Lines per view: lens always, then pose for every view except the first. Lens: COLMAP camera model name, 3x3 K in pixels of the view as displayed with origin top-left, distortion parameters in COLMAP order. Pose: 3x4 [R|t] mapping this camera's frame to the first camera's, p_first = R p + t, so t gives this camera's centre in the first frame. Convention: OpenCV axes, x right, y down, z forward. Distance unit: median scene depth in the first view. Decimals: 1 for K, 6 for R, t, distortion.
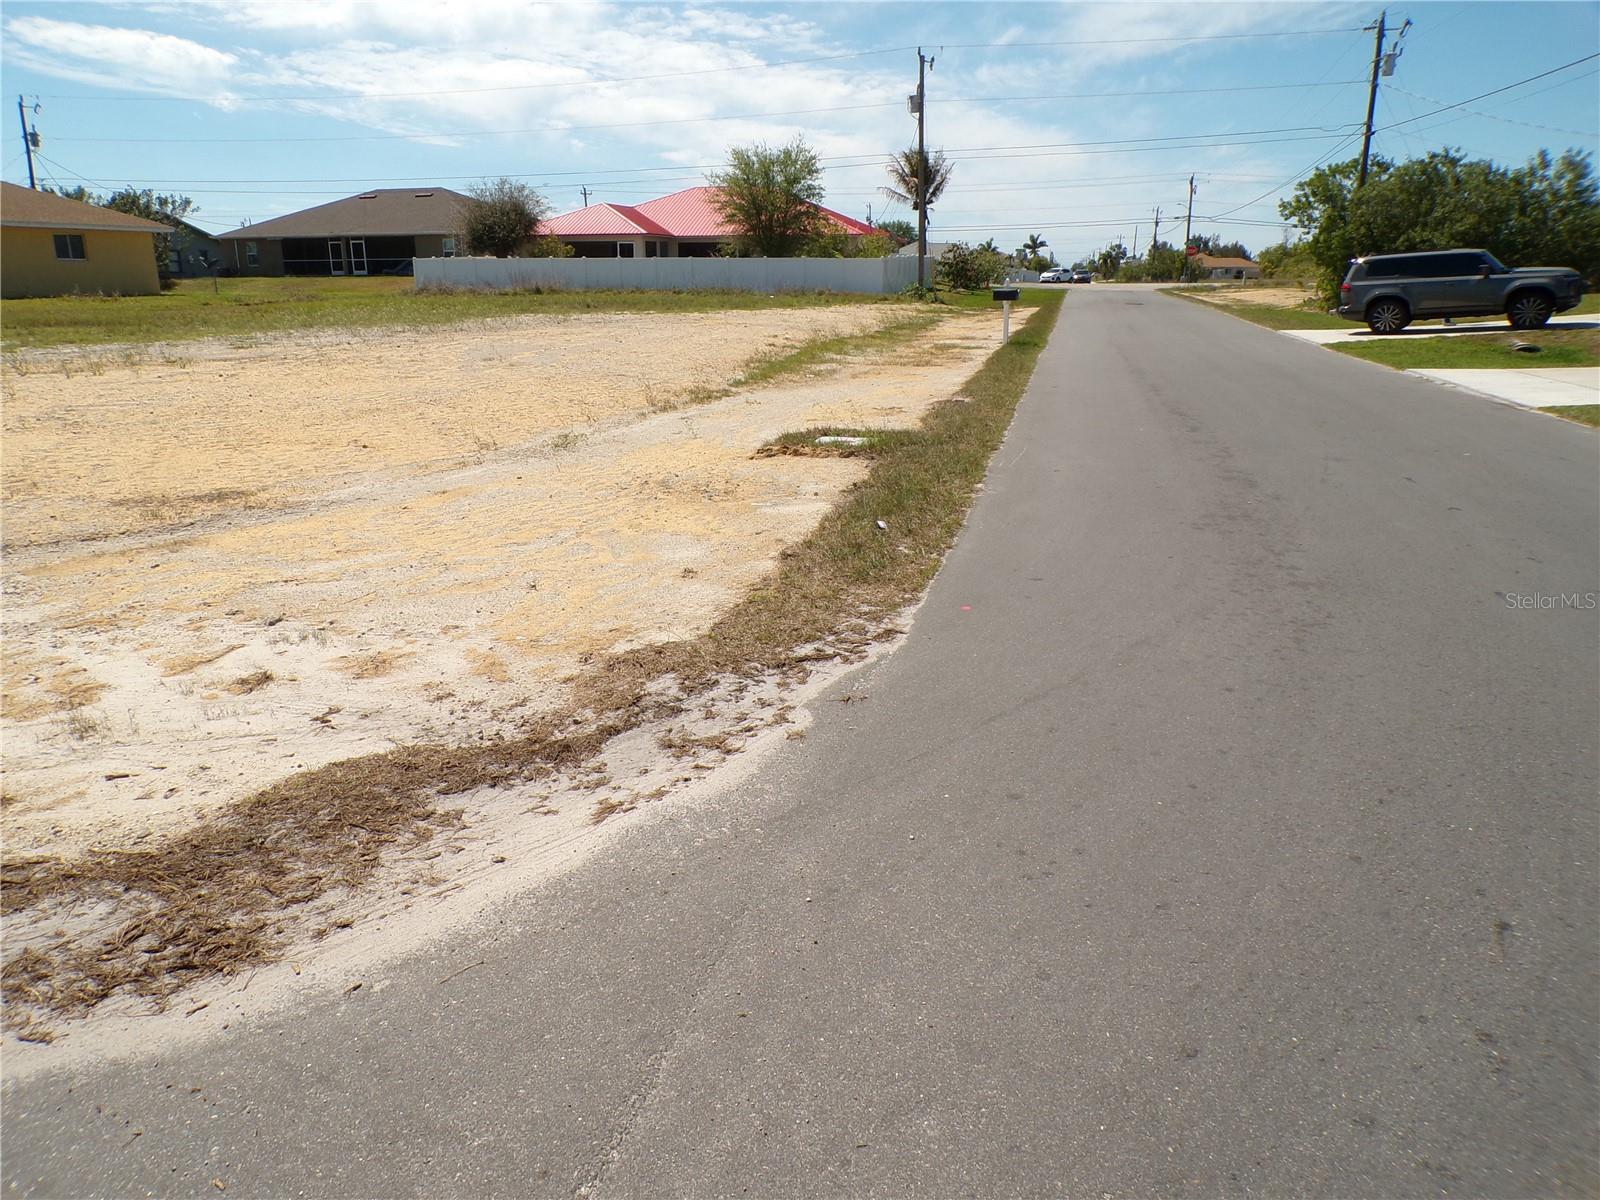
lens RADIAL K [[1089.4, 0, 792.1], [0, 1089.4, 588.3], [0, 0, 1]] dist [-0.047028, 0.028183]
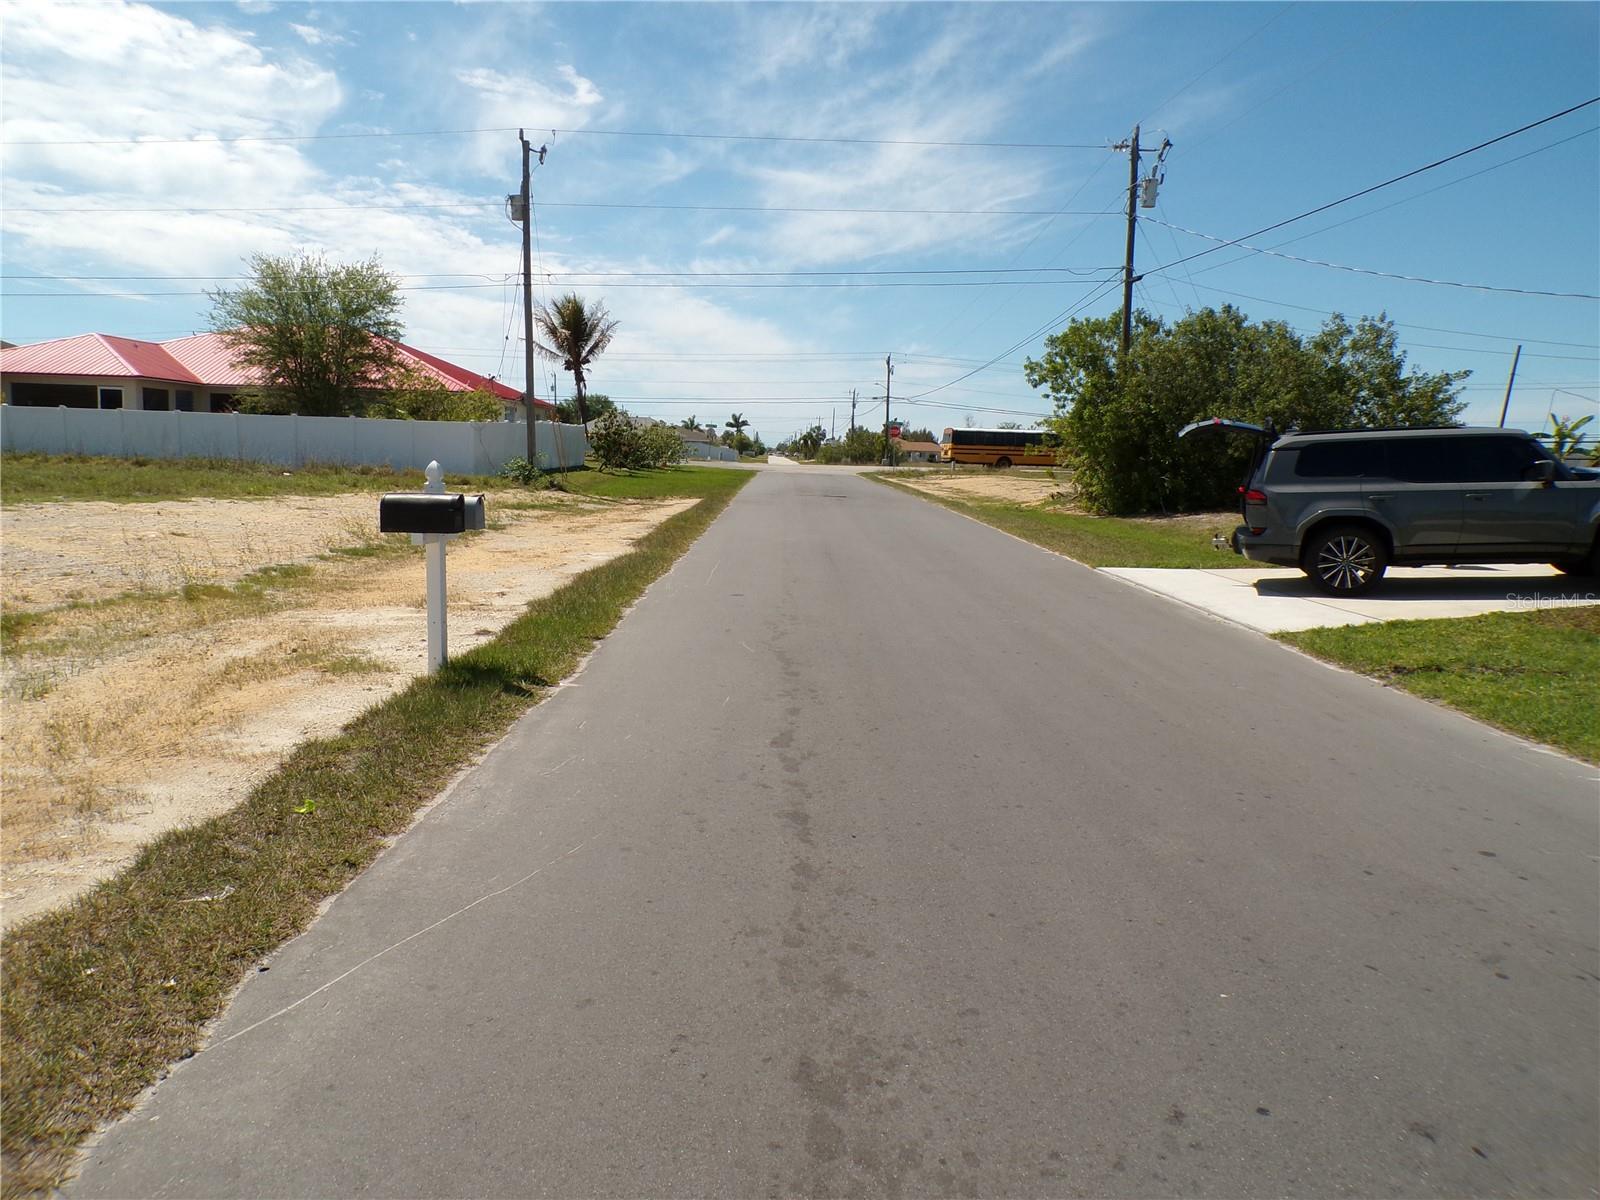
lens RADIAL K [[1089.4, 0, 794.7], [0, 1089.4, 596.1], [0, 0, 1]] dist [-0.047028, 0.028183]
pose [[0.967576, 0.001891, 0.252573, 0.028168], [0.035634, 0.988948, -0.143914, -0.024382], [-0.250053, 0.148248, 0.956815, 0.083607]]
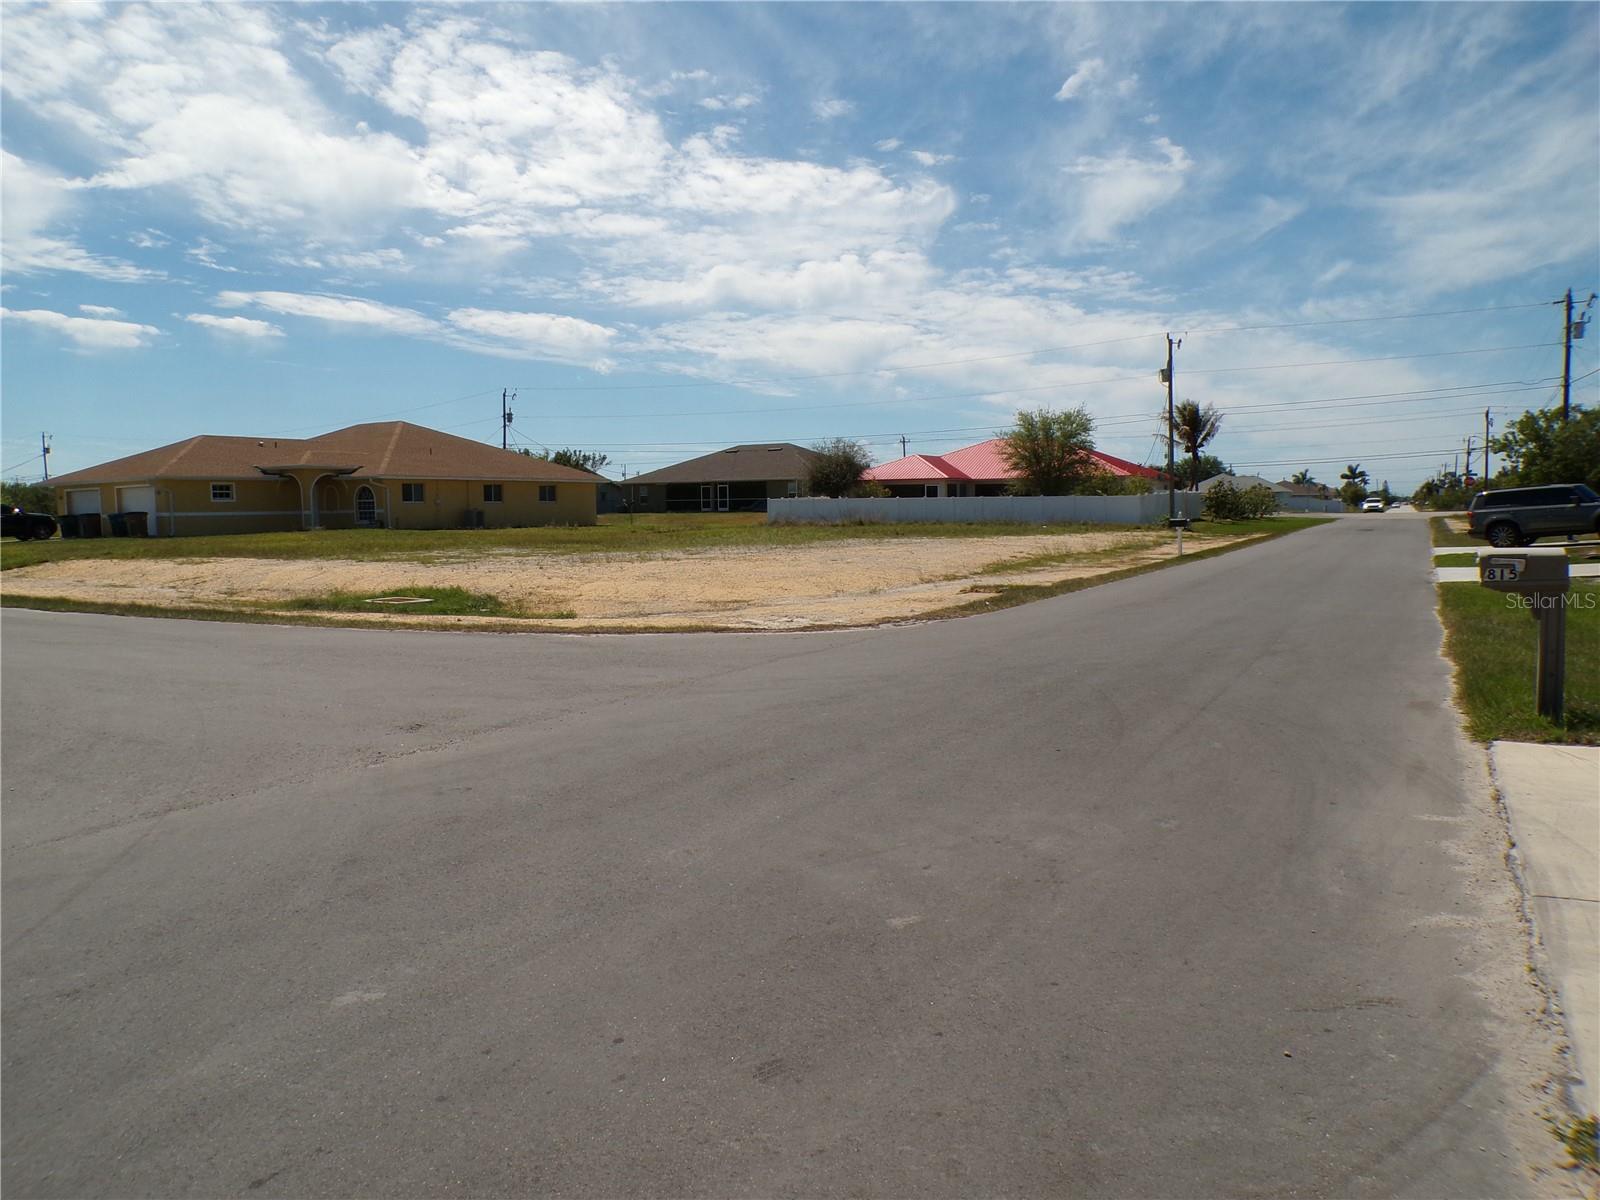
lens RADIAL K [[1089.4, 0, 791.3], [0, 1089.4, 599.1], [0, 0, 1]] dist [-0.047028, 0.028183]
pose [[0.959635, 0.012509, -0.280969, 0.013577], [-0.067672, 0.979930, -0.187504, 0.016933], [0.272984, 0.198949, 0.941222, -0.060599]]
